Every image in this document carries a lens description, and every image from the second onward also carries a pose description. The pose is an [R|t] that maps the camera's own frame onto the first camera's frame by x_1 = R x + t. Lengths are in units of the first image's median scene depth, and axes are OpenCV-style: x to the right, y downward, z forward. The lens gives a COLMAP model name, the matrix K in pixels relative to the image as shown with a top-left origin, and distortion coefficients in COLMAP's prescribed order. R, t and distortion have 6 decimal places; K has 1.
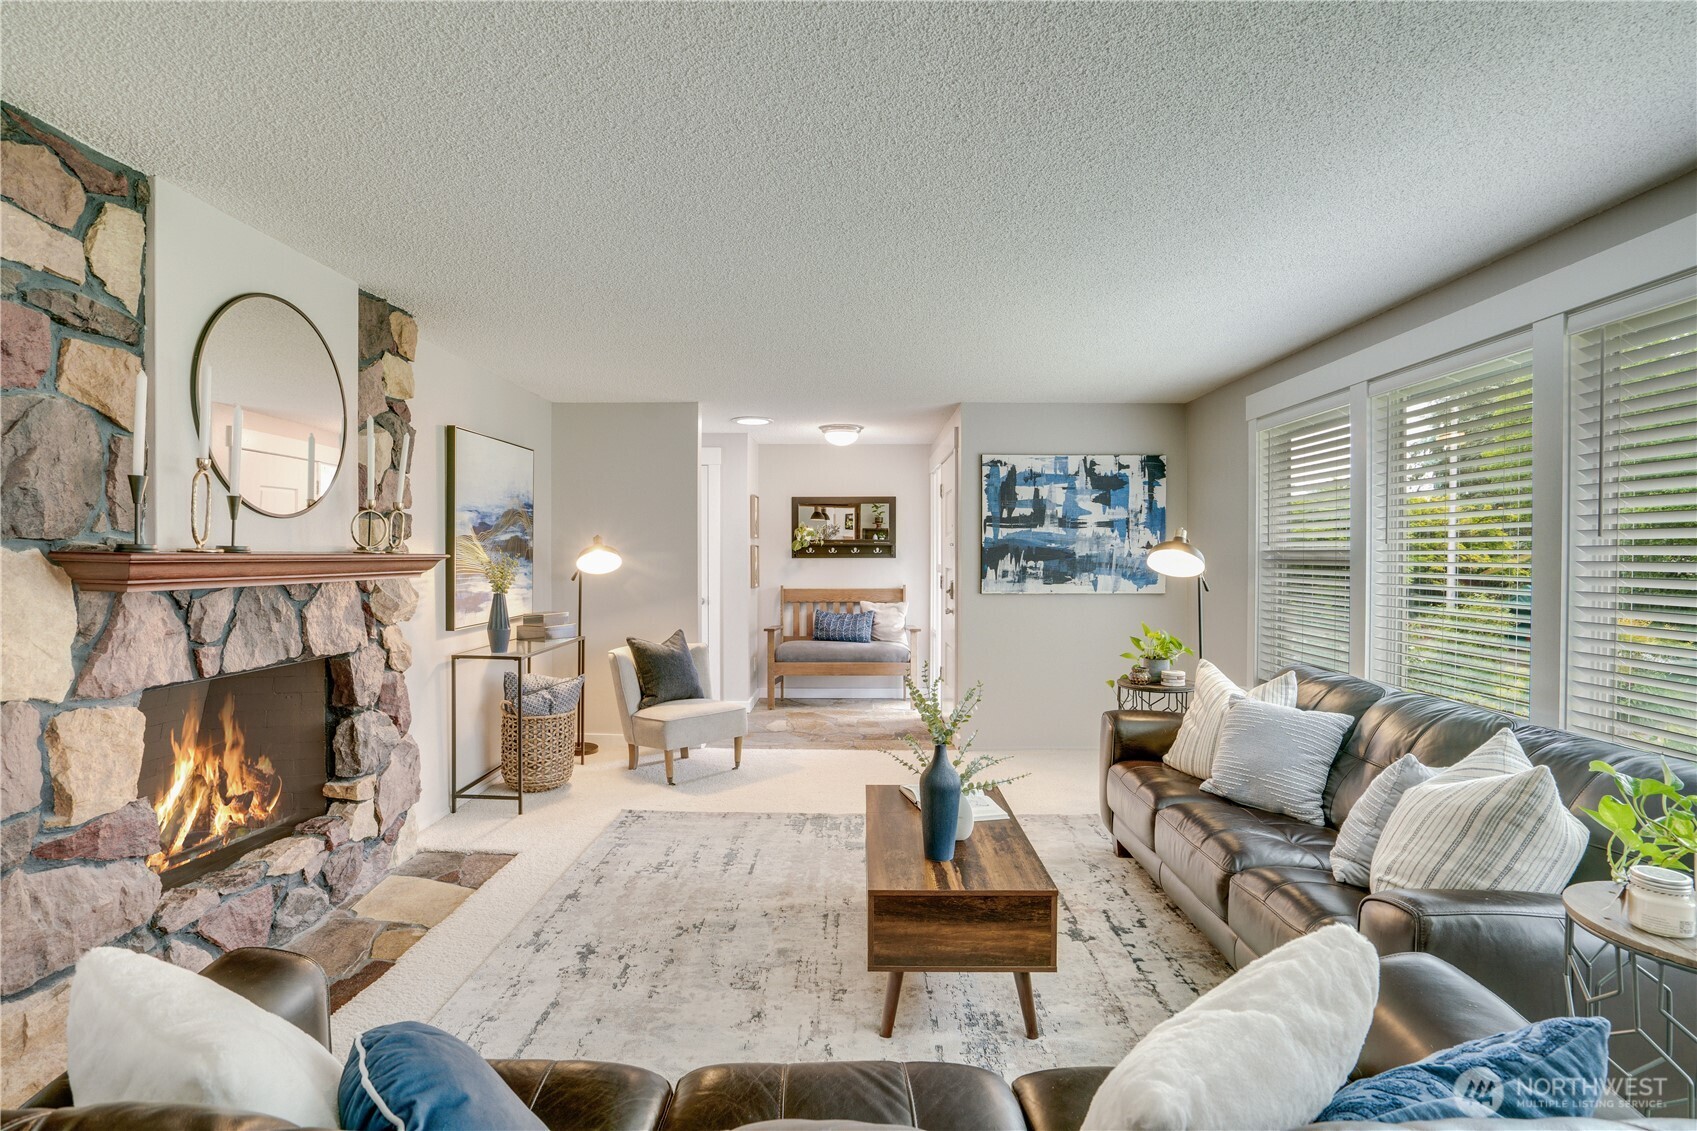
lens RADIAL K [[824.8, 0, 793.5], [0, 824.8, 564.4], [0, 0, 1]] dist [-0.028286, 0.005054]
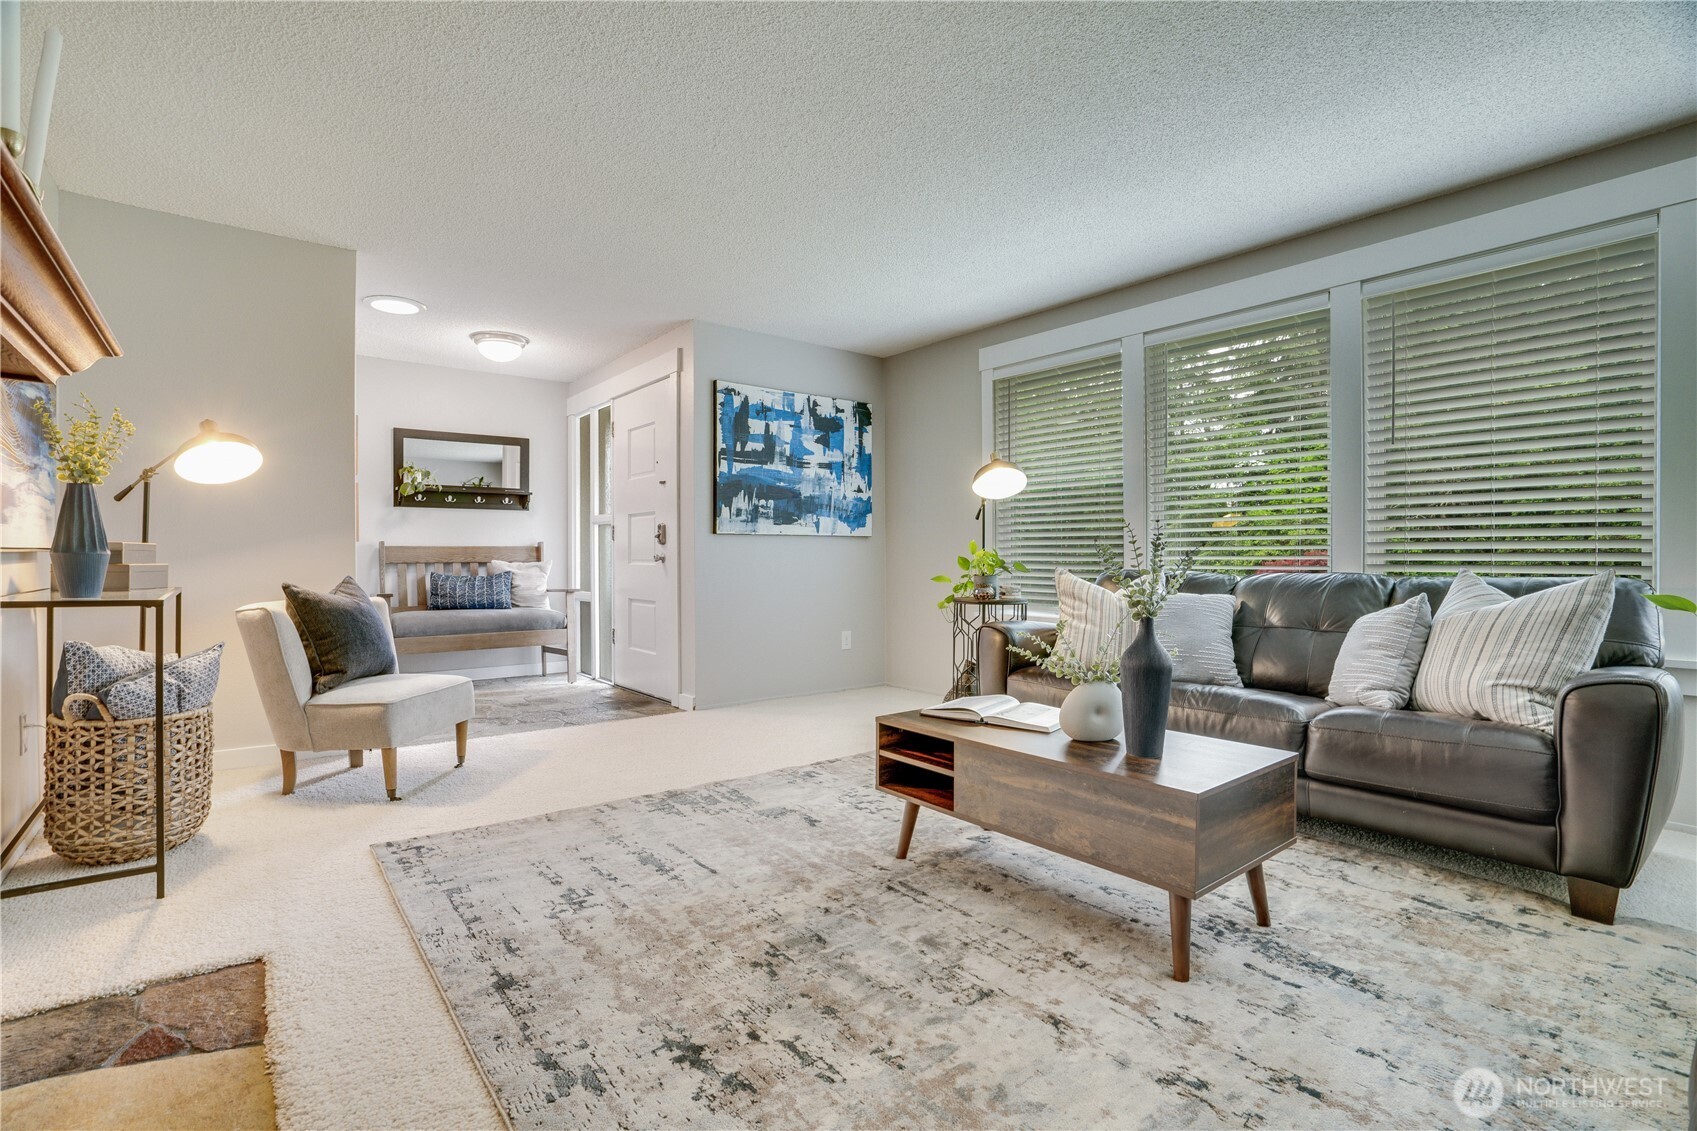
lens RADIAL K [[798.7, 0, 816.2], [0, 798.7, 568.5], [0, 0, 1]] dist [-0.034359, 0.006110]
pose [[0.761680, -0.007672, 0.647908, -0.260319], [0.005725, 0.999971, 0.005111, 0.071062], [-0.647928, -0.000184, 0.761702, 0.265044]]
